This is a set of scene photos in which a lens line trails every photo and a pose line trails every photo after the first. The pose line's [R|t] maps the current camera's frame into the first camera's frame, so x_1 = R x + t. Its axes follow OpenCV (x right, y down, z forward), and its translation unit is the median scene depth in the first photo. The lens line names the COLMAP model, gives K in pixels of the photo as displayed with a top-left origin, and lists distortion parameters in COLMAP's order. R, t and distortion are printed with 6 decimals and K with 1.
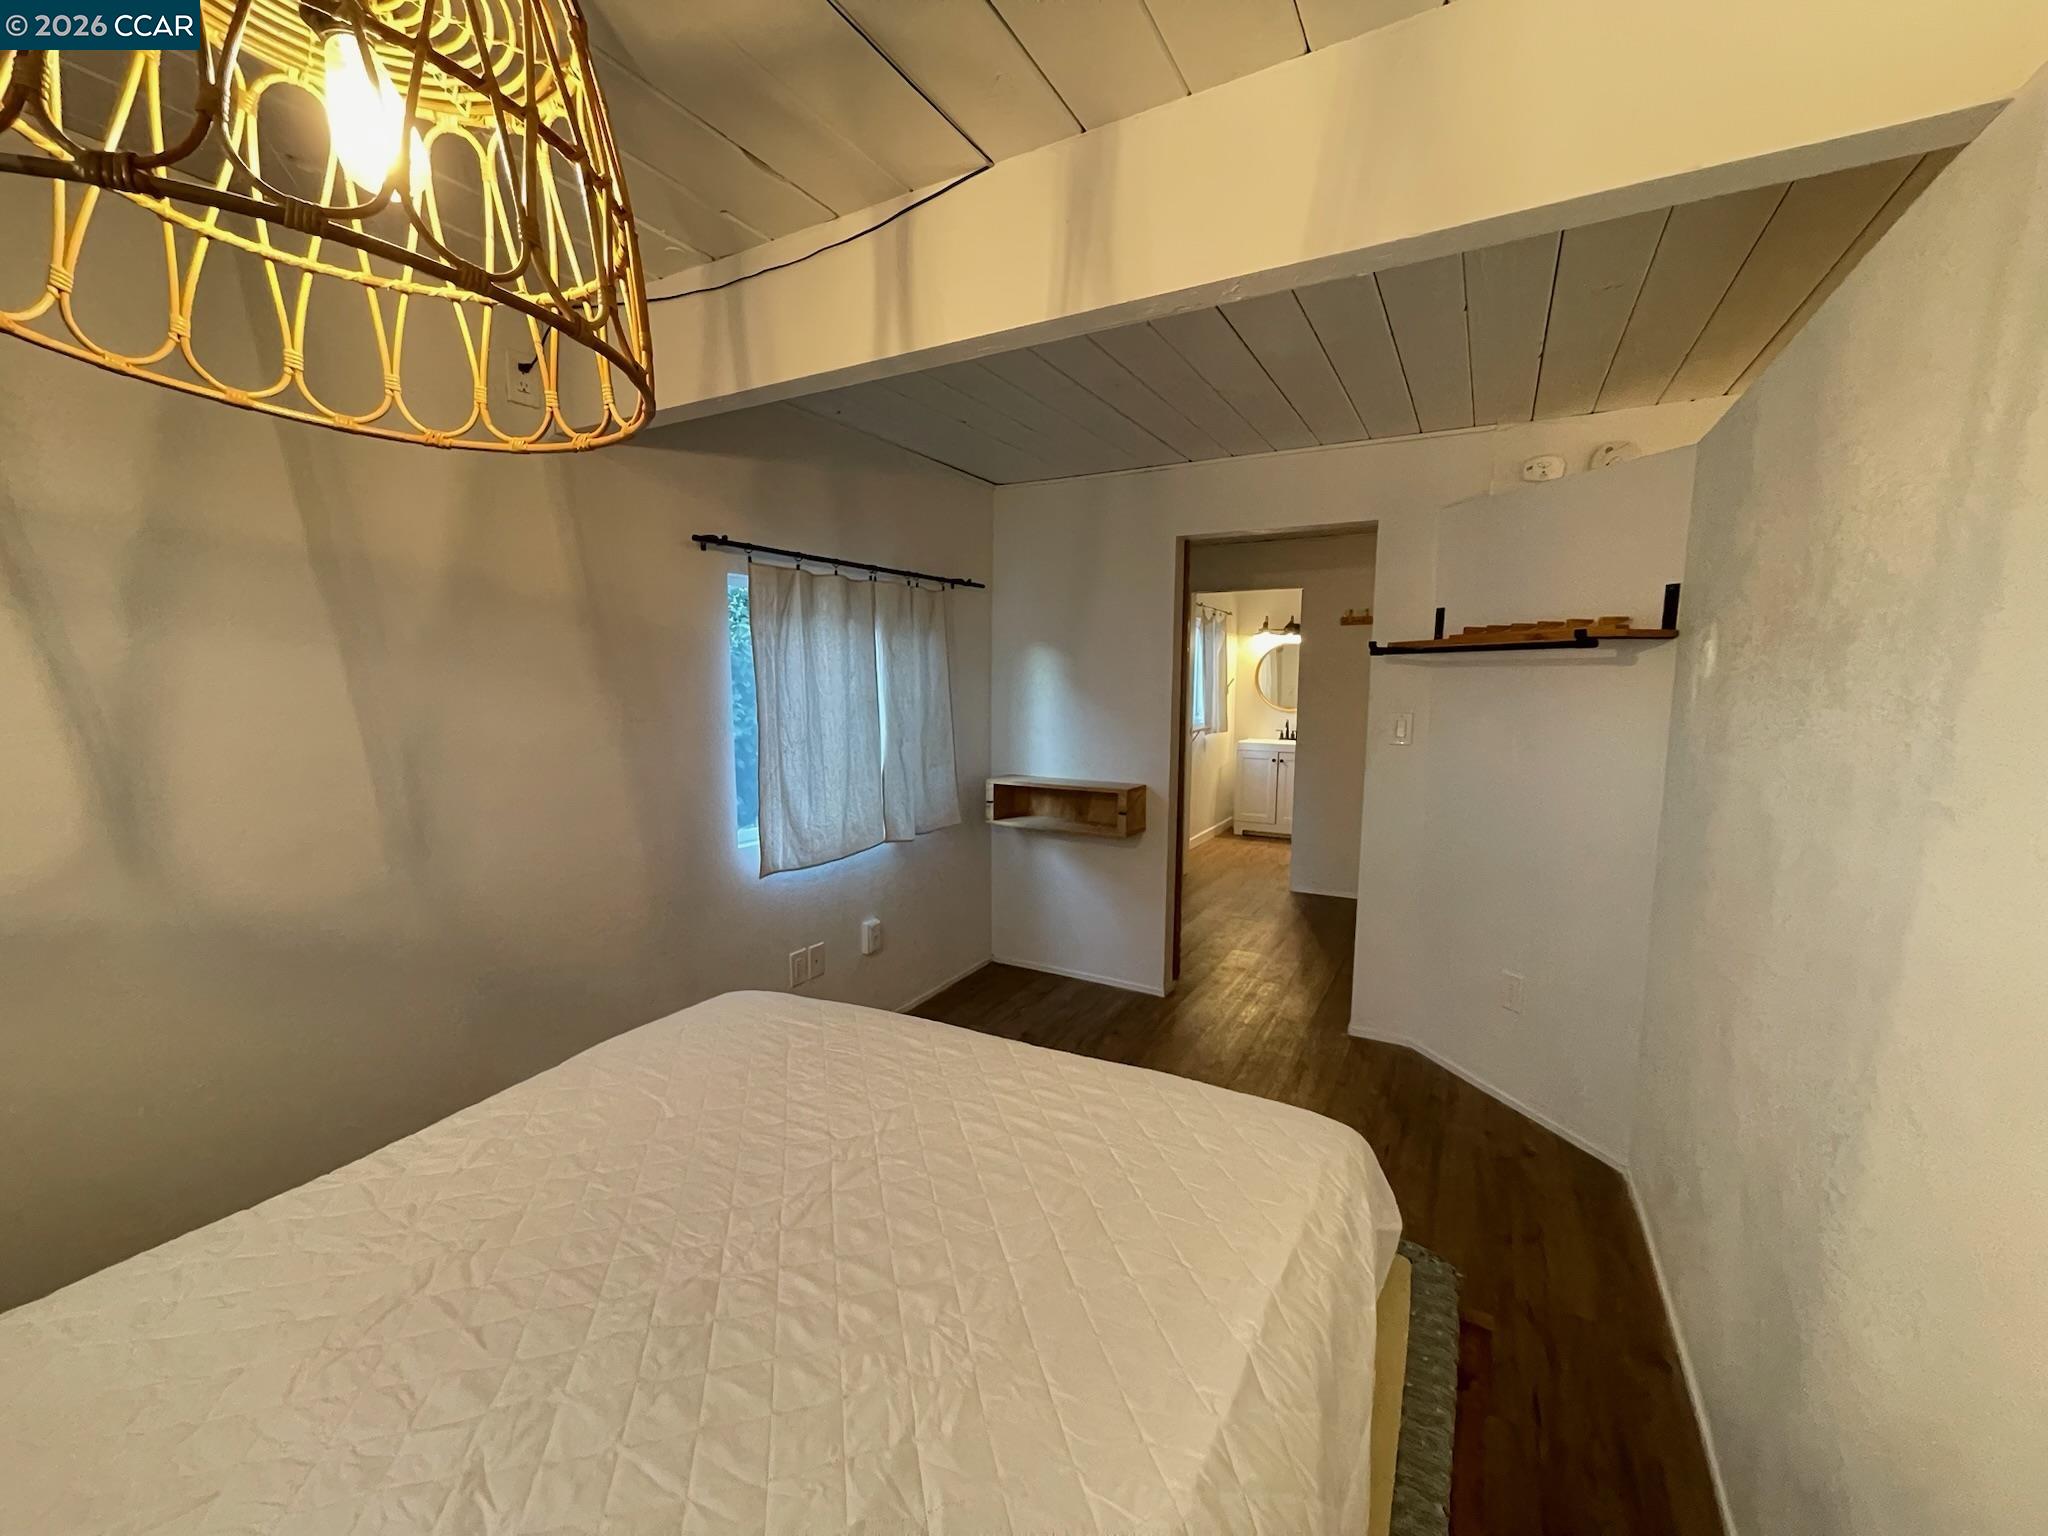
lens RADIAL K [[842.5, 0, 1007.8], [0, 842.5, 773.4], [0, 0, 1]] dist [-0.003683, 0.000505]
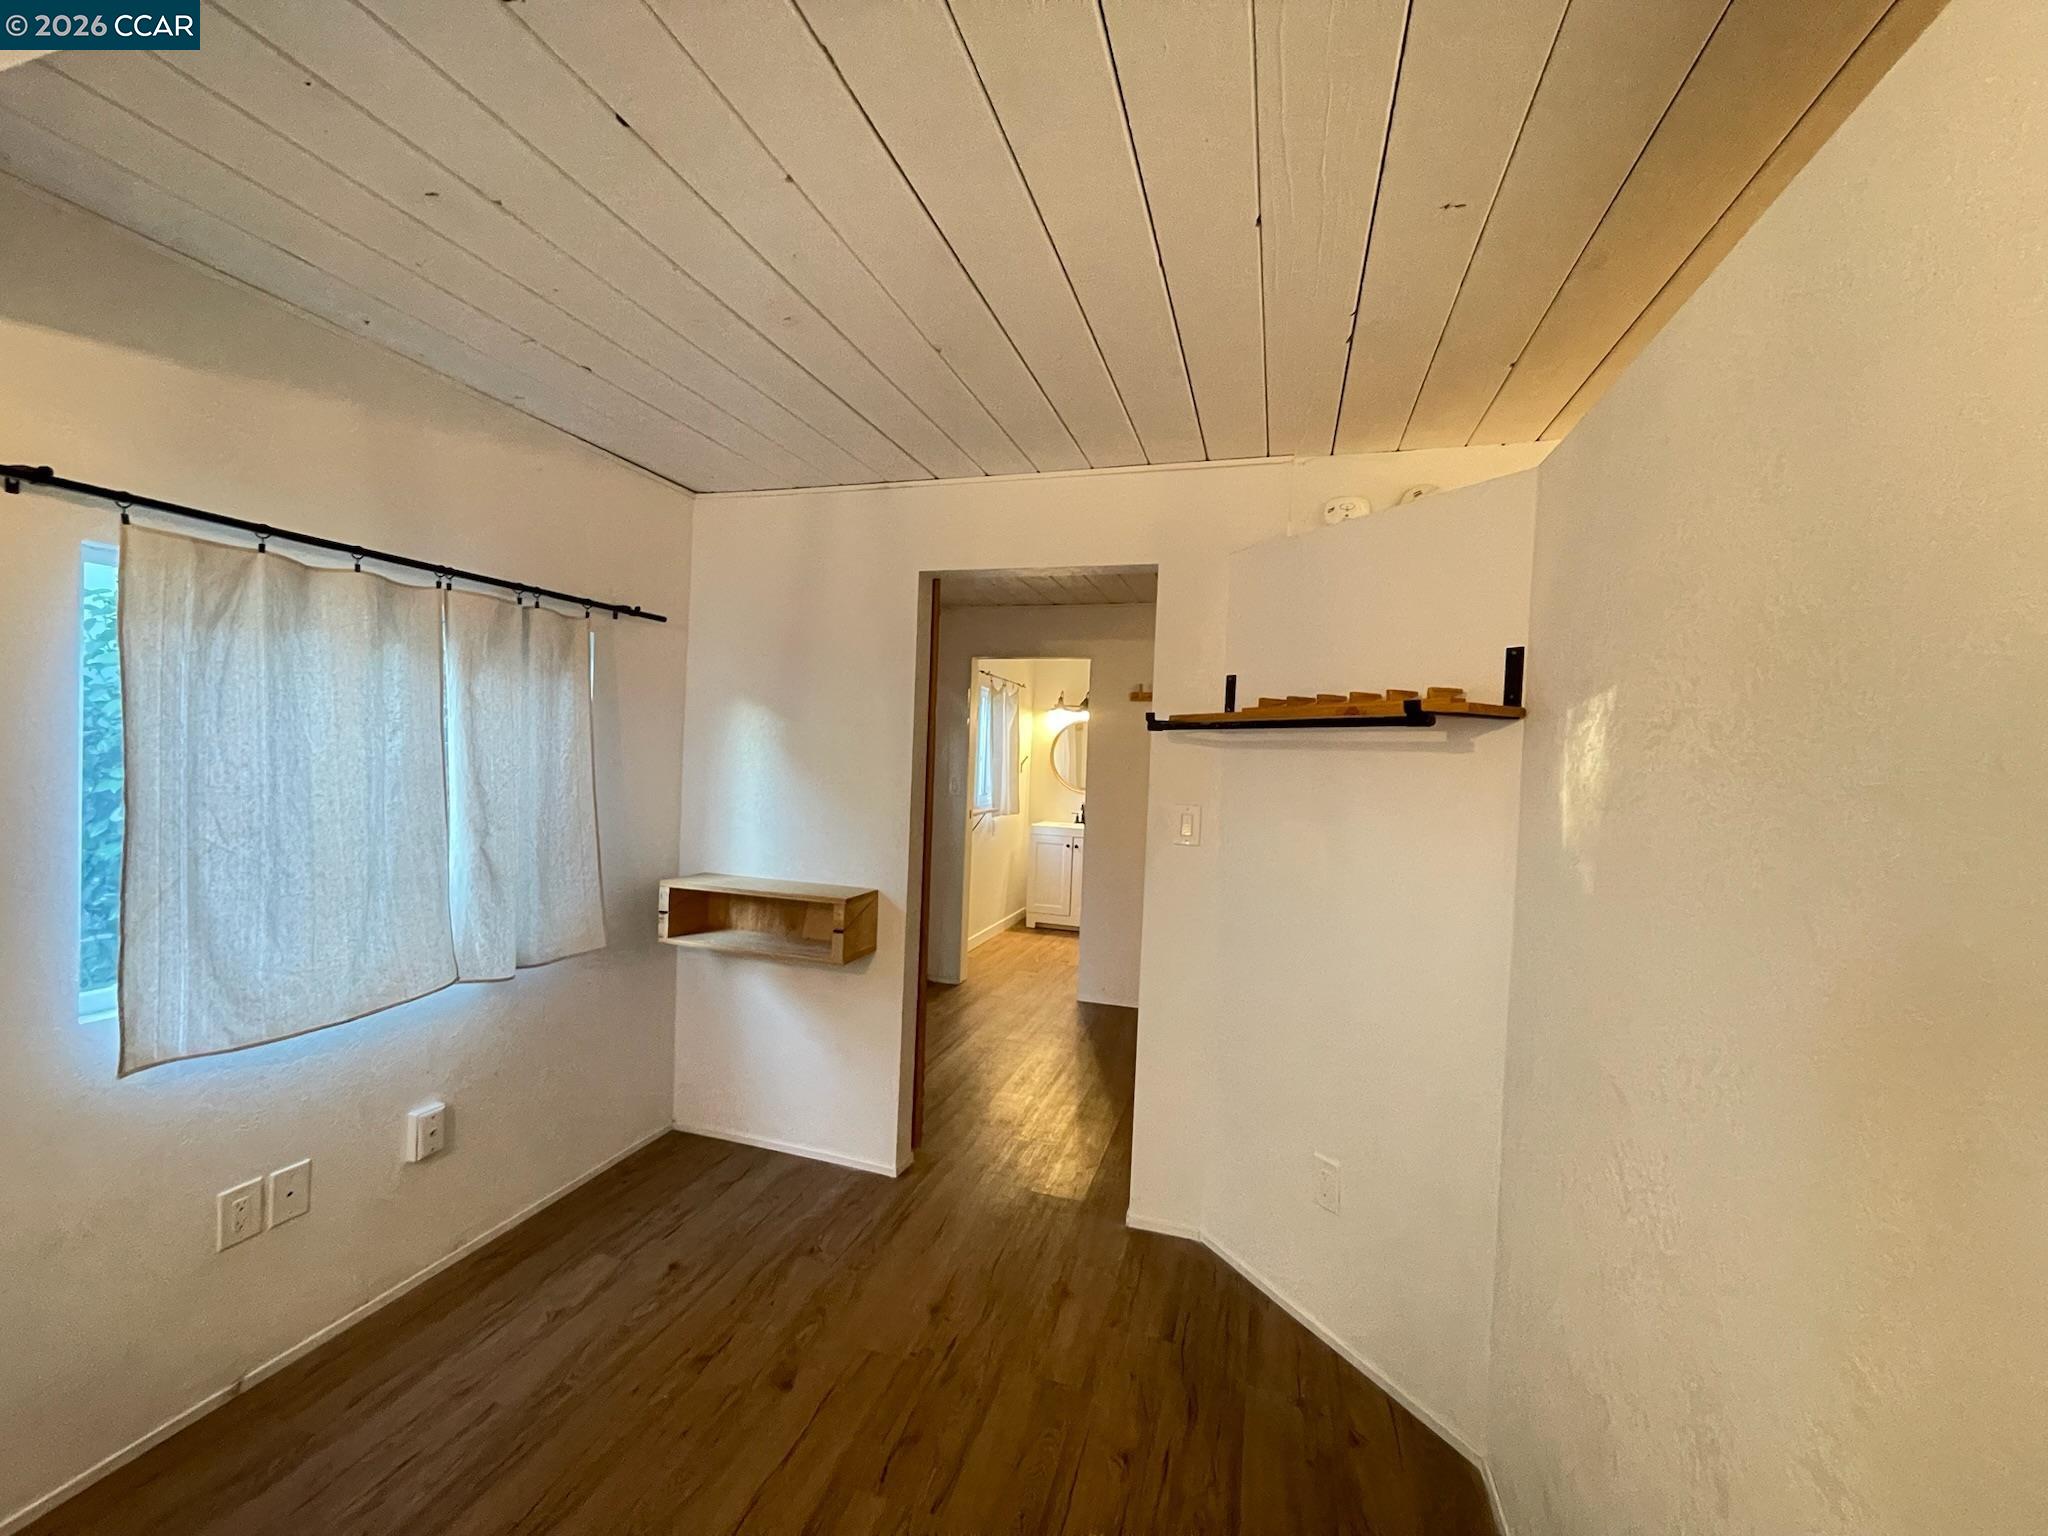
lens RADIAL K [[842.5, 0, 1011.7], [0, 842.5, 774.5], [0, 0, 1]] dist [-0.003683, 0.000505]
pose [[0.976633, 0.029207, 0.212918, 0.130410], [-0.010700, 0.996102, -0.087561, -0.027807], [-0.214645, 0.083237, 0.973139, 0.250667]]
